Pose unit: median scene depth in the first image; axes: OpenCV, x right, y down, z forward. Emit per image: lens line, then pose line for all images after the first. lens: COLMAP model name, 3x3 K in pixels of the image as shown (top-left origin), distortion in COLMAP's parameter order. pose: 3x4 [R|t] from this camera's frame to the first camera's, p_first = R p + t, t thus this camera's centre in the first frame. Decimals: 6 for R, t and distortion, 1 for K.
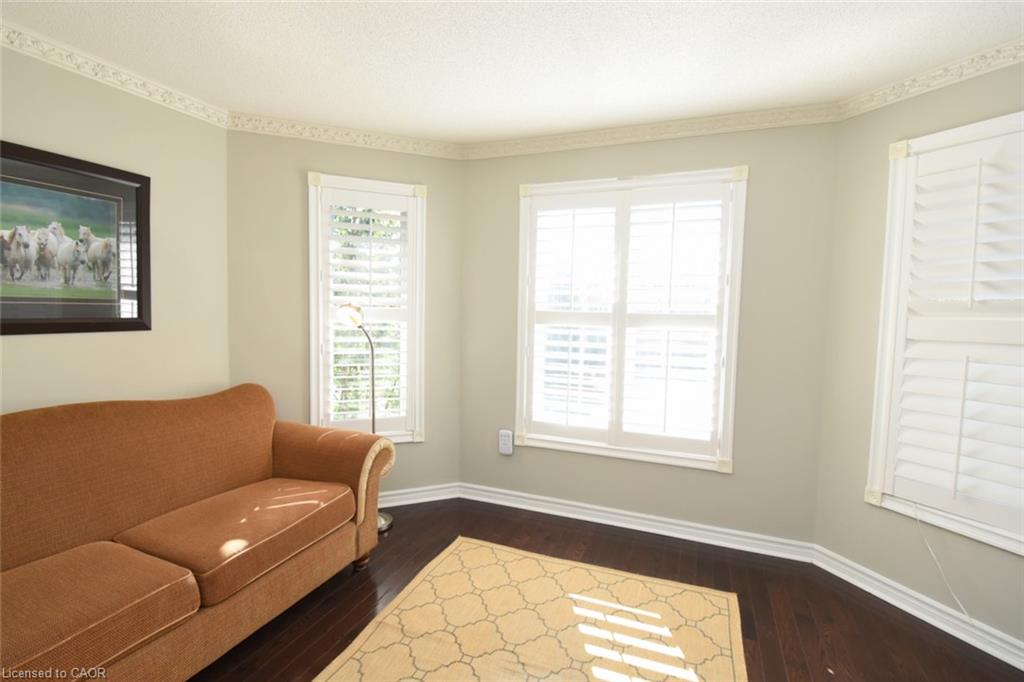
lens RADIAL K [[464.3, 0, 510.2], [0, 464.3, 342.6], [0, 0, 1]] dist [0.016496, -0.021412]
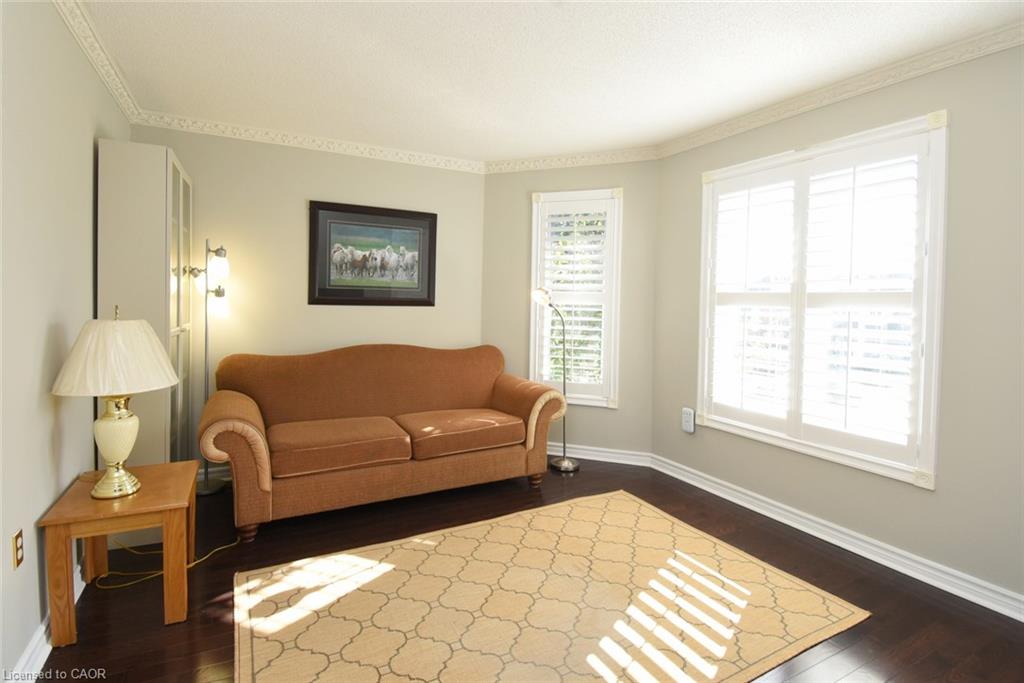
lens RADIAL K [[480.1, 0, 508.5], [0, 480.1, 317.0], [0, 0, 1]] dist [0.012706, -0.025074]
pose [[0.765665, 0.015069, -0.643063, 0.437034], [-0.046462, 0.998410, -0.031925, 0.044800], [0.641559, 0.054321, 0.765148, -0.104315]]
